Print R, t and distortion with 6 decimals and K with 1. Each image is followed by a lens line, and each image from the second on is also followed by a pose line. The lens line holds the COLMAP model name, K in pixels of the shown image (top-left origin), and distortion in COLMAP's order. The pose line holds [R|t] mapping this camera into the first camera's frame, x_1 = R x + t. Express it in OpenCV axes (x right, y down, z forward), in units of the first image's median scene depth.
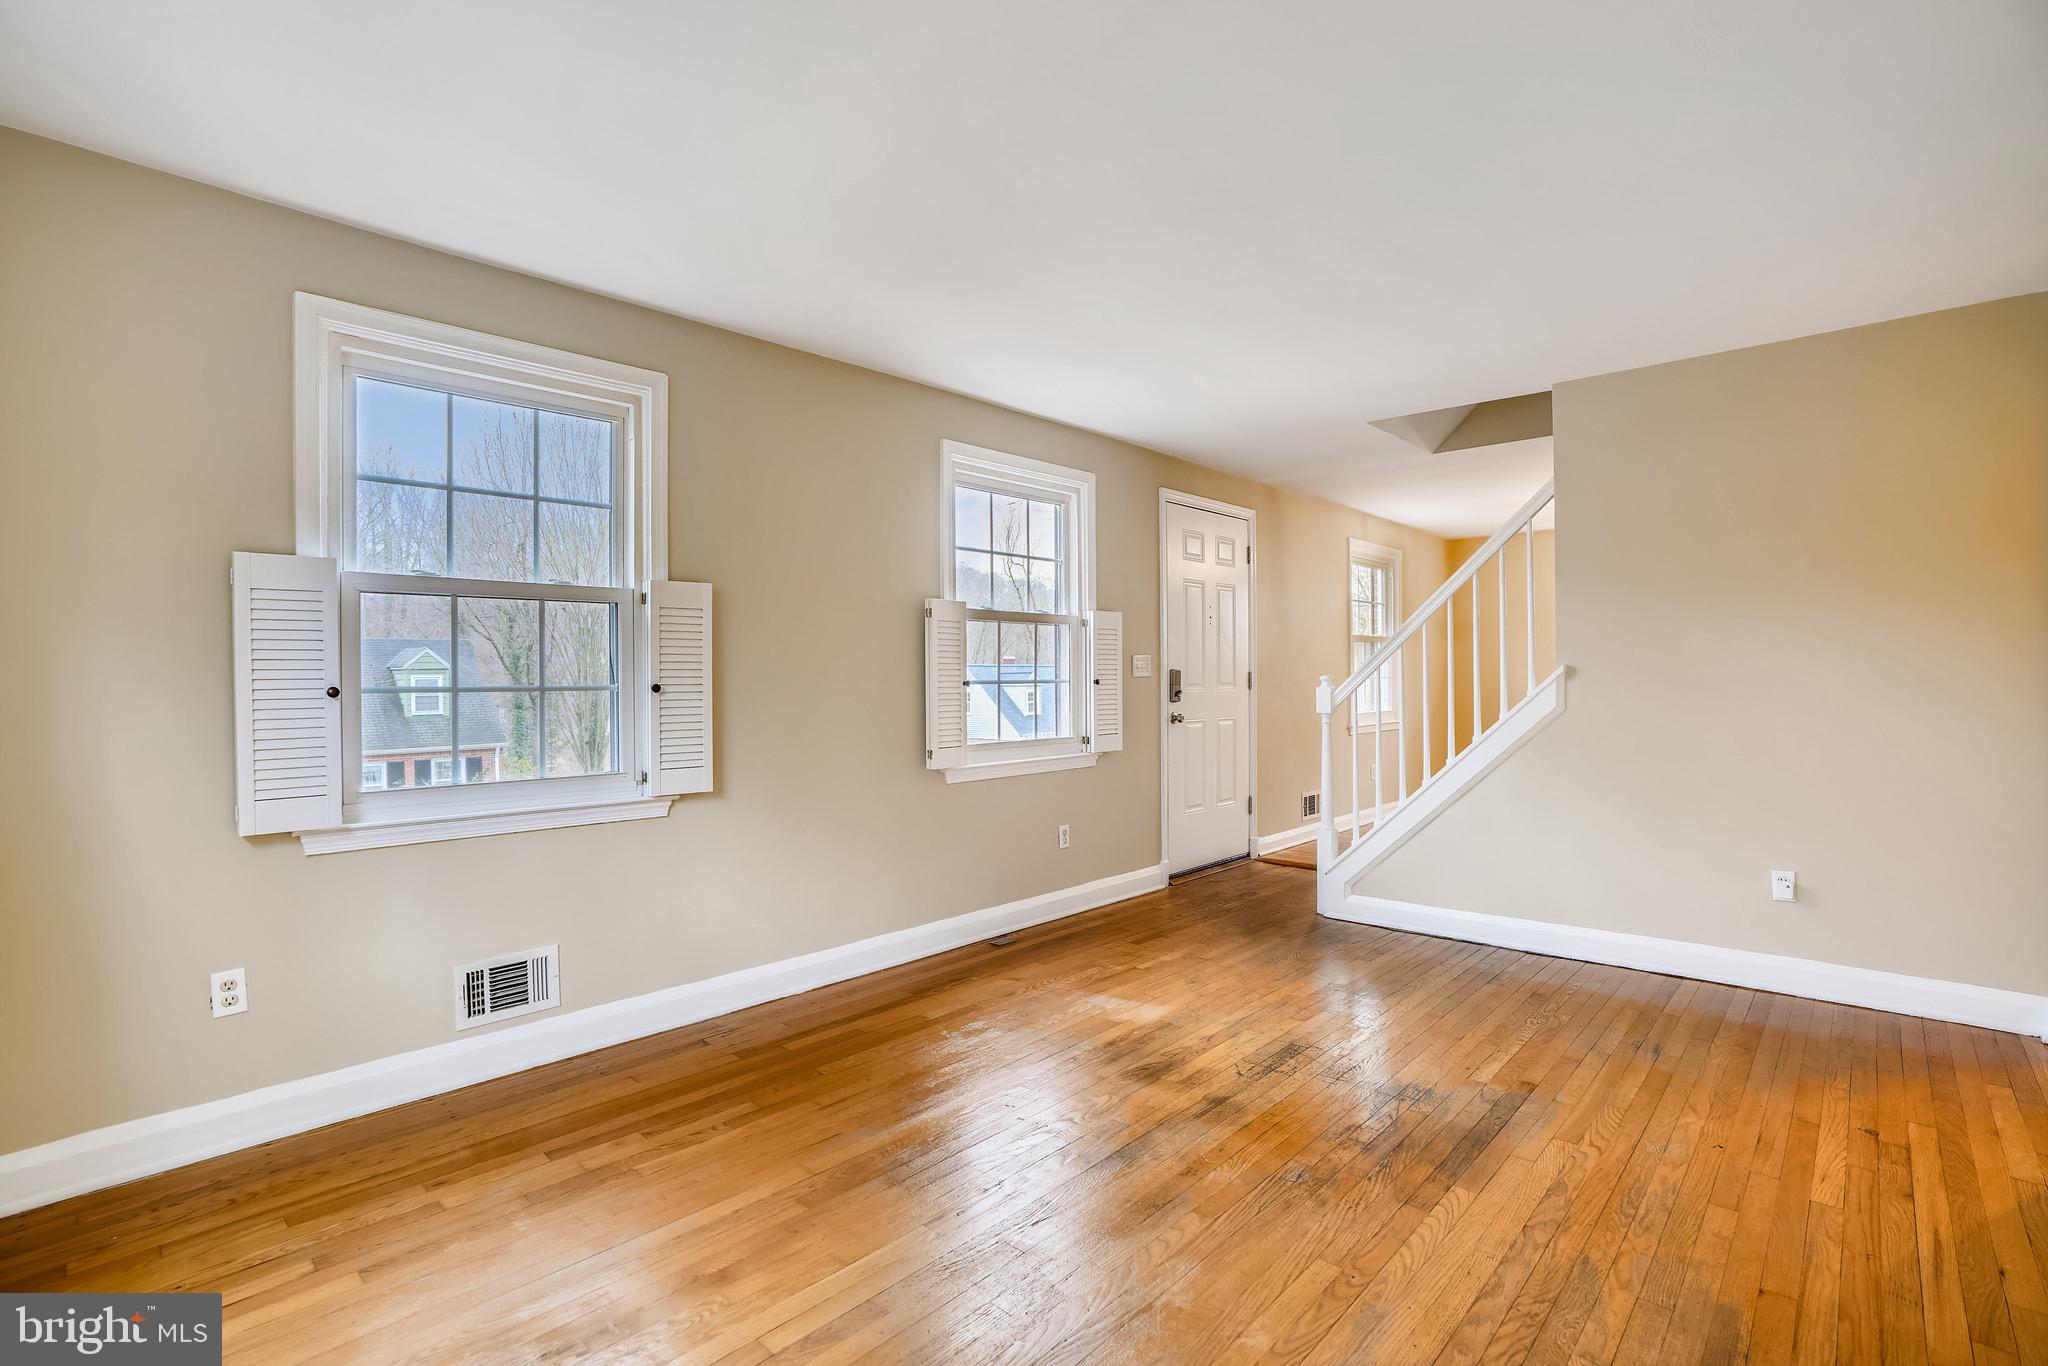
lens RADIAL K [[973.3, 0, 1021.1], [0, 973.3, 675.4], [0, 0, 1]] dist [-0.050046, -0.000168]
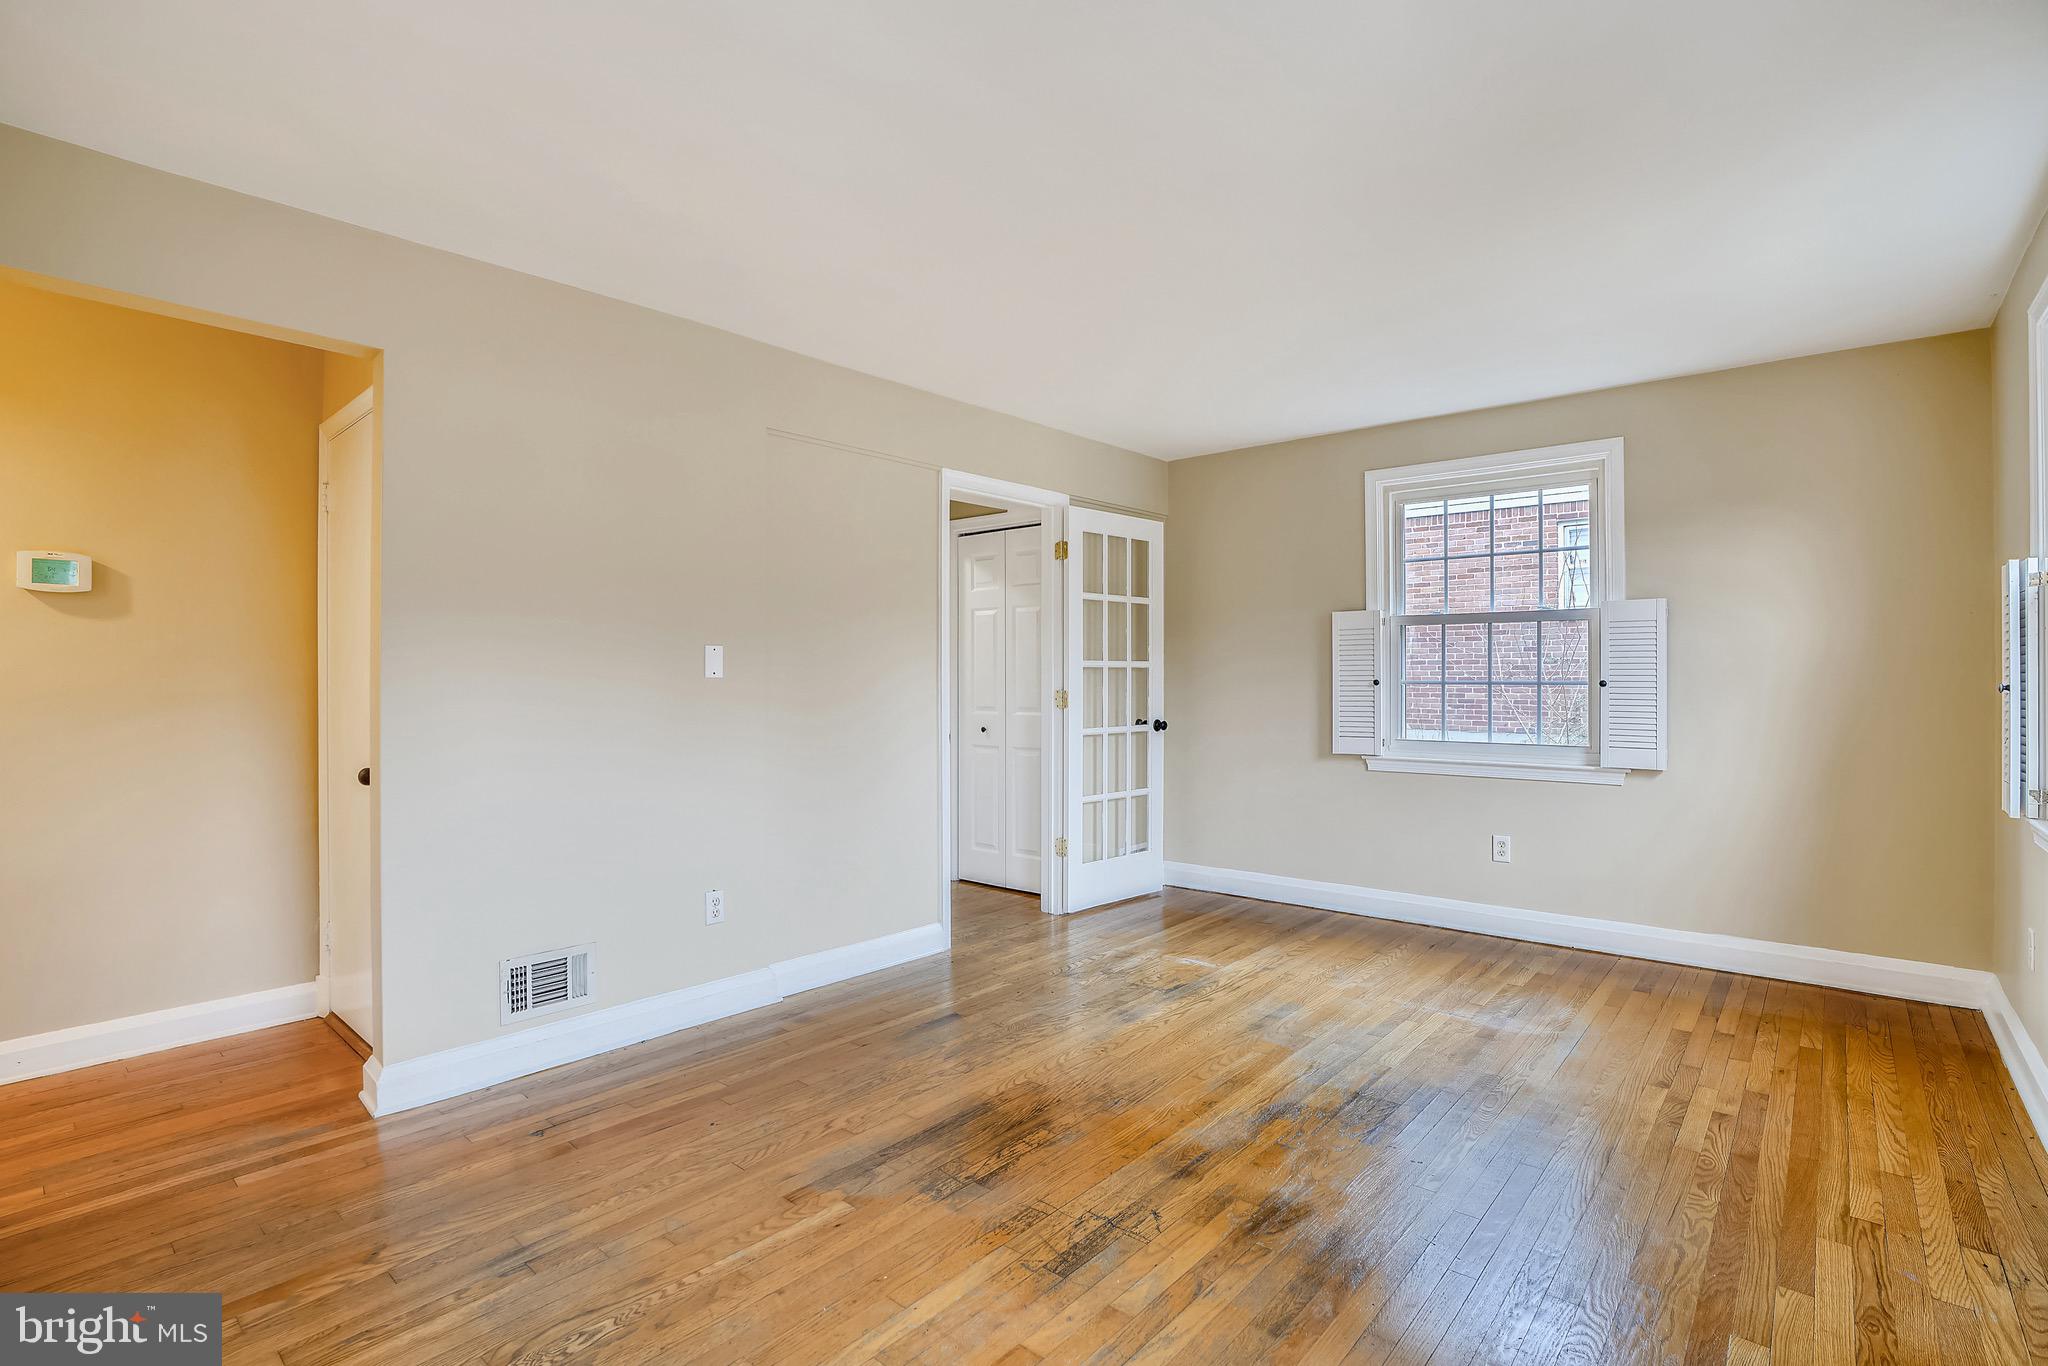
lens RADIAL K [[973.3, 0, 1021.1], [0, 973.3, 675.4], [0, 0, 1]] dist [-0.050046, -0.000168]
pose [[-0.999437, 0.009985, -0.032034, 0.396329], [0.010232, 0.999919, -0.007537, 0.003087], [0.031956, -0.007861, -0.999458, 1.965356]]
